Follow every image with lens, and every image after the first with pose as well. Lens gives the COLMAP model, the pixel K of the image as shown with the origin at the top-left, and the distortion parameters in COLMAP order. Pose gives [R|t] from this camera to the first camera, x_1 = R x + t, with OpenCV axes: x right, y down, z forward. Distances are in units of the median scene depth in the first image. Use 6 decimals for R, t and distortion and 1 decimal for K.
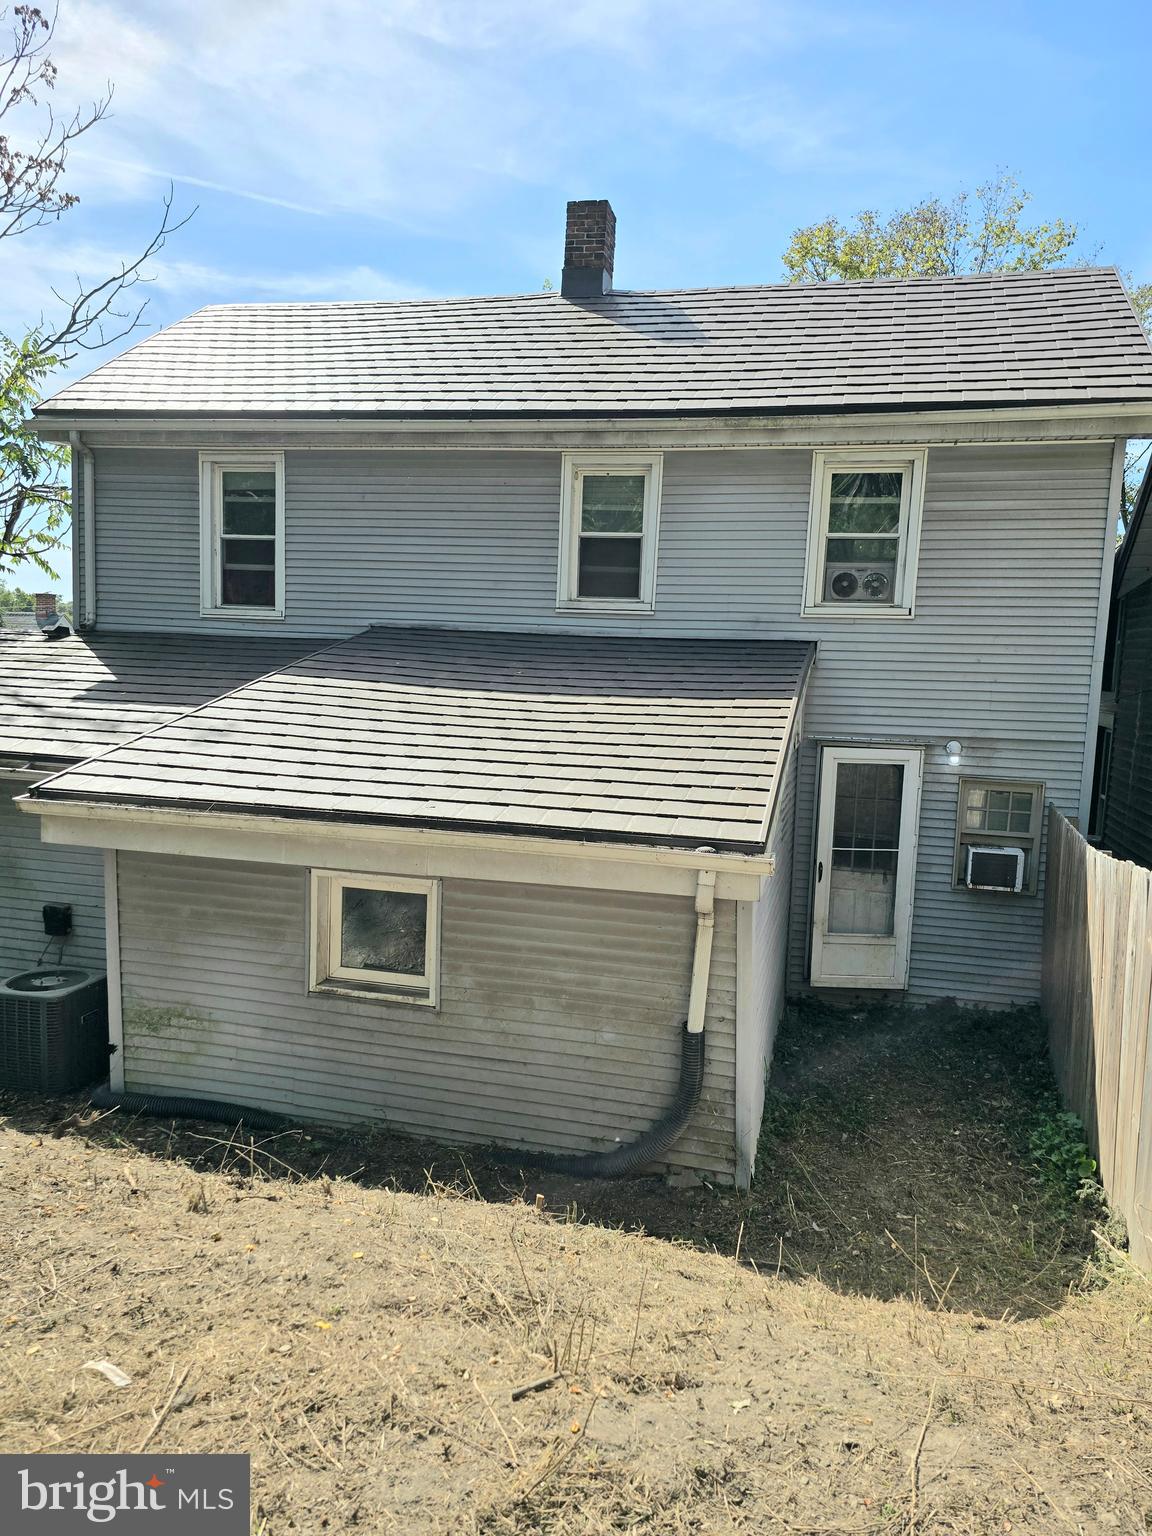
lens RADIAL K [[1049.4, 0, 576.0], [0, 1049.4, 768.0], [0, 0, 1]] dist [0.099294, -0.001626]
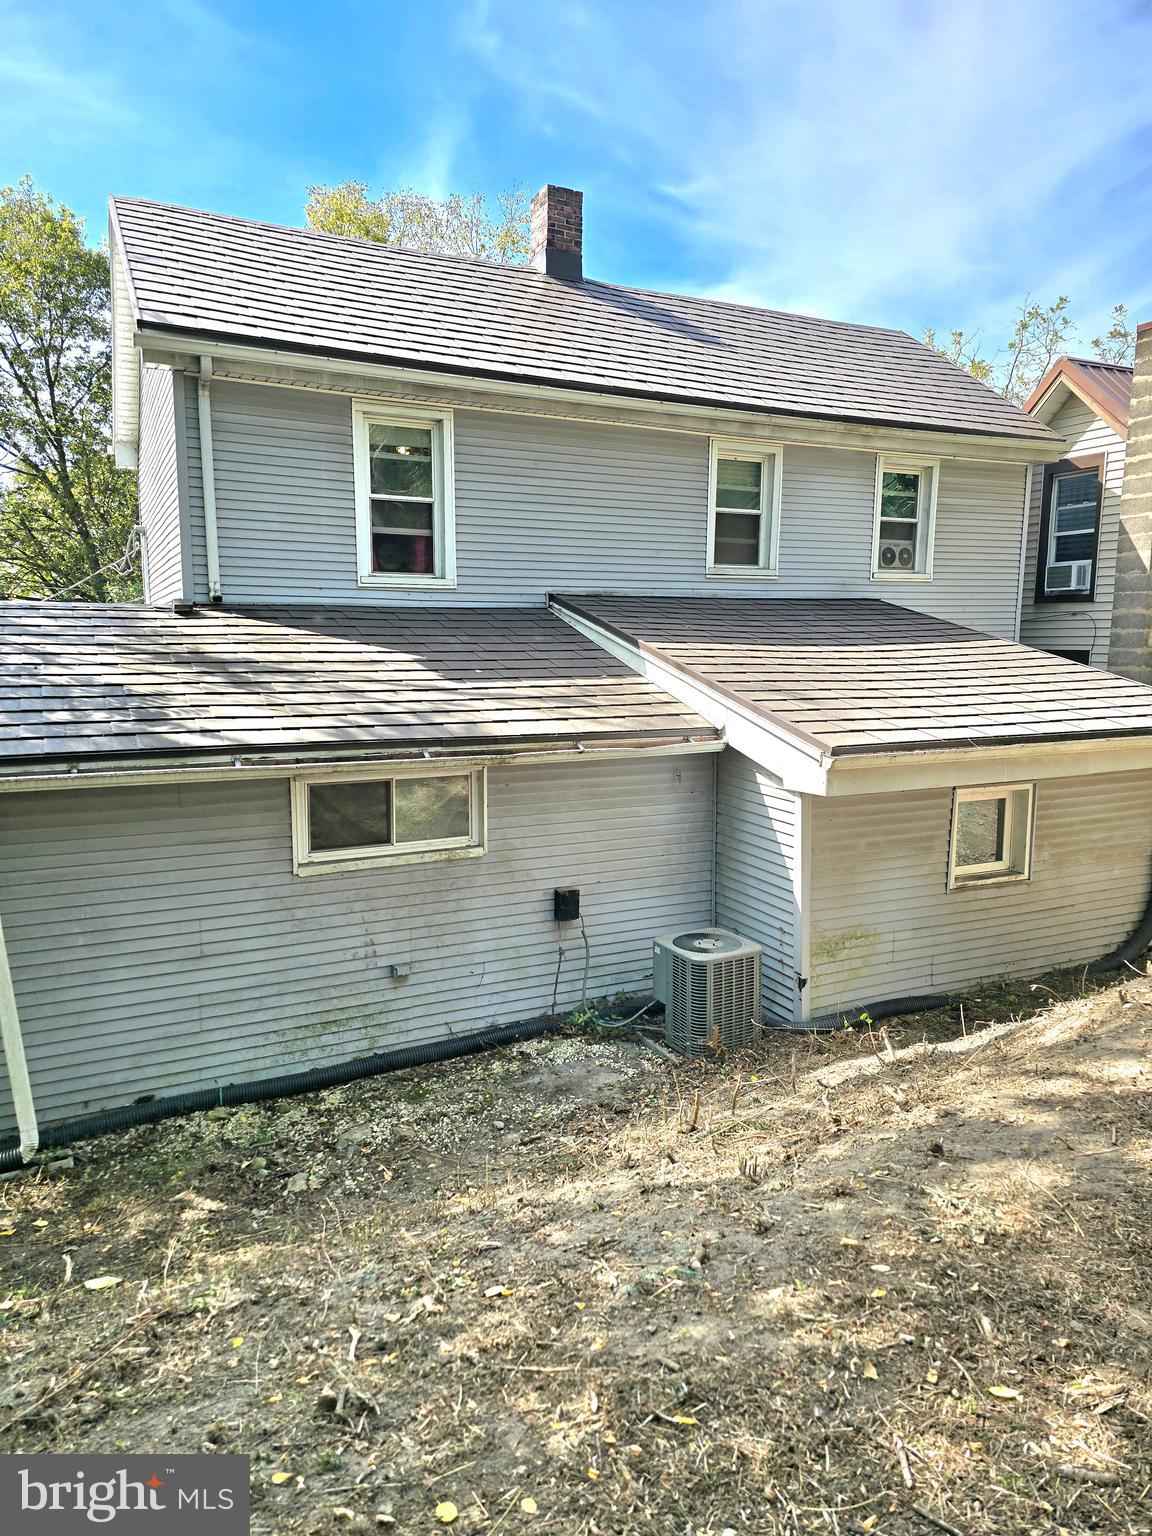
lens RADIAL K [[1049.4, 0, 576.0], [0, 1049.4, 768.0], [0, 0, 1]] dist [0.099294, -0.001626]
pose [[0.747554, -0.121541, 0.652986, -0.914392], [0.097802, 0.992541, 0.072777, -0.041371], [-0.656961, 0.009459, 0.753865, 0.236606]]
